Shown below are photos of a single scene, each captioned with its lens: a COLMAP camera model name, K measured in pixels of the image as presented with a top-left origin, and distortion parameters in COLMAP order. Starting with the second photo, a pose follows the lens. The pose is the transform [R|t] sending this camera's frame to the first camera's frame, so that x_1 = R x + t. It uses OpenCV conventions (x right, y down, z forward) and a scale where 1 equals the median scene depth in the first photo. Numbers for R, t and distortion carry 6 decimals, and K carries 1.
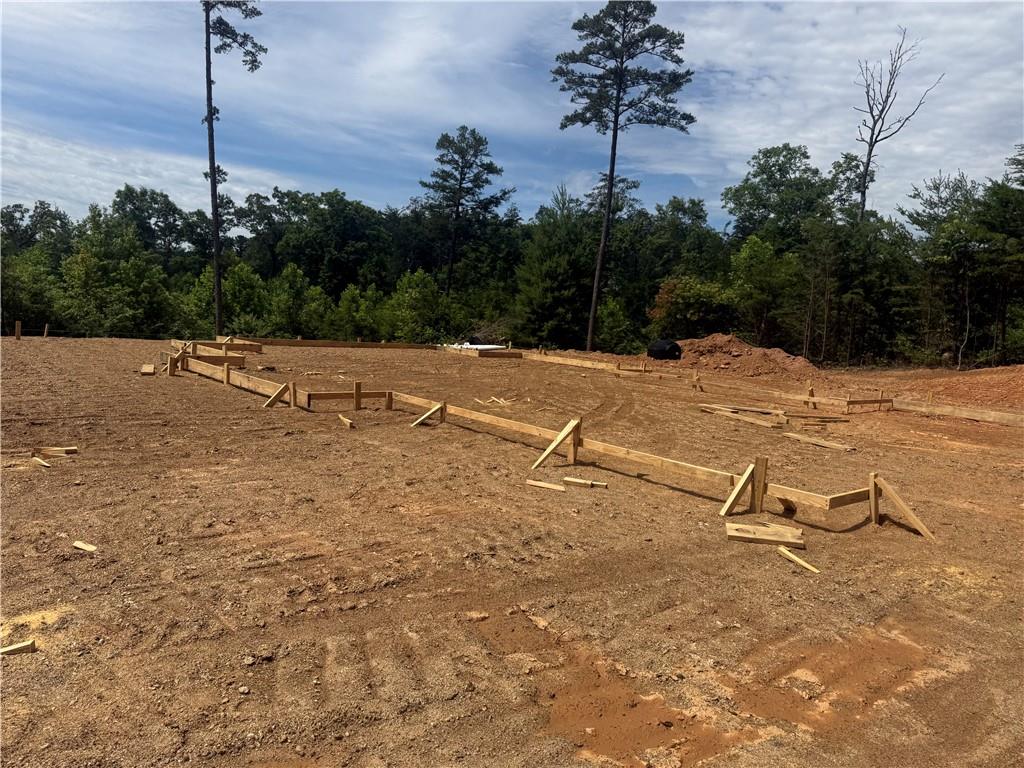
lens RADIAL K [[718.4, 0, 507.8], [0, 718.4, 378.1], [0, 0, 1]] dist [0.062692, -0.077502]
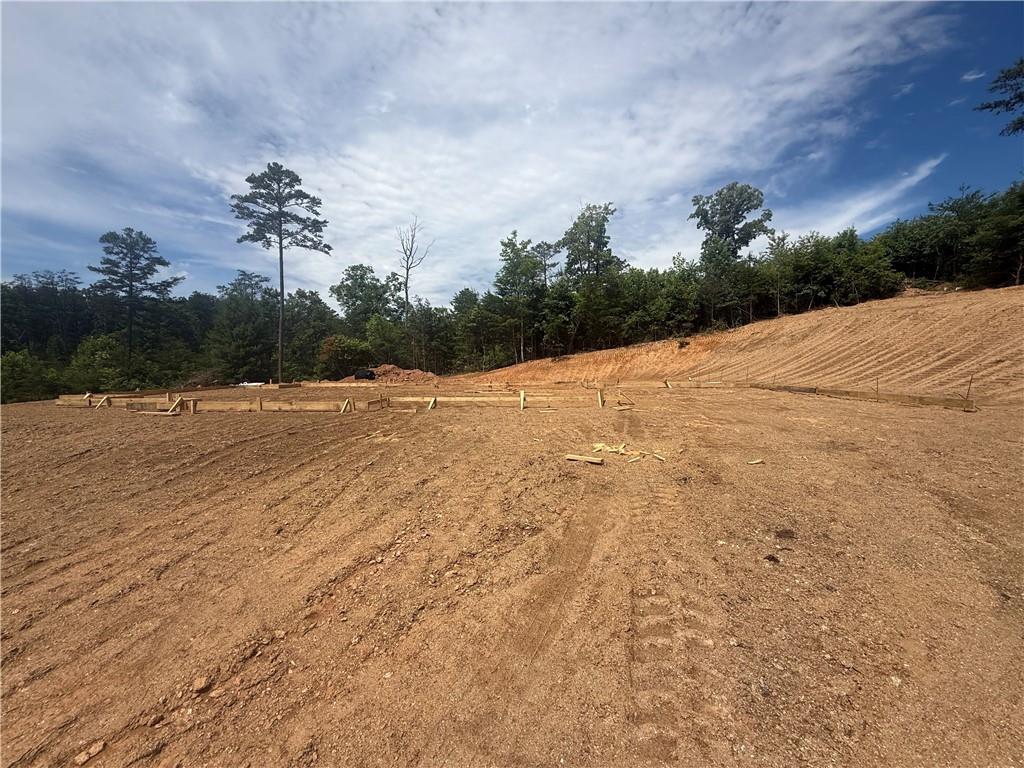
lens RADIAL K [[408.9, 0, 506.7], [0, 408.9, 383.7], [0, 0, 1]] dist [-0.001865, 0.000271]
pose [[0.706363, -0.110177, 0.699222, -0.157786], [0.124015, 0.991796, 0.030996, -0.003002], [-0.696901, 0.064820, 0.714232, 0.002033]]
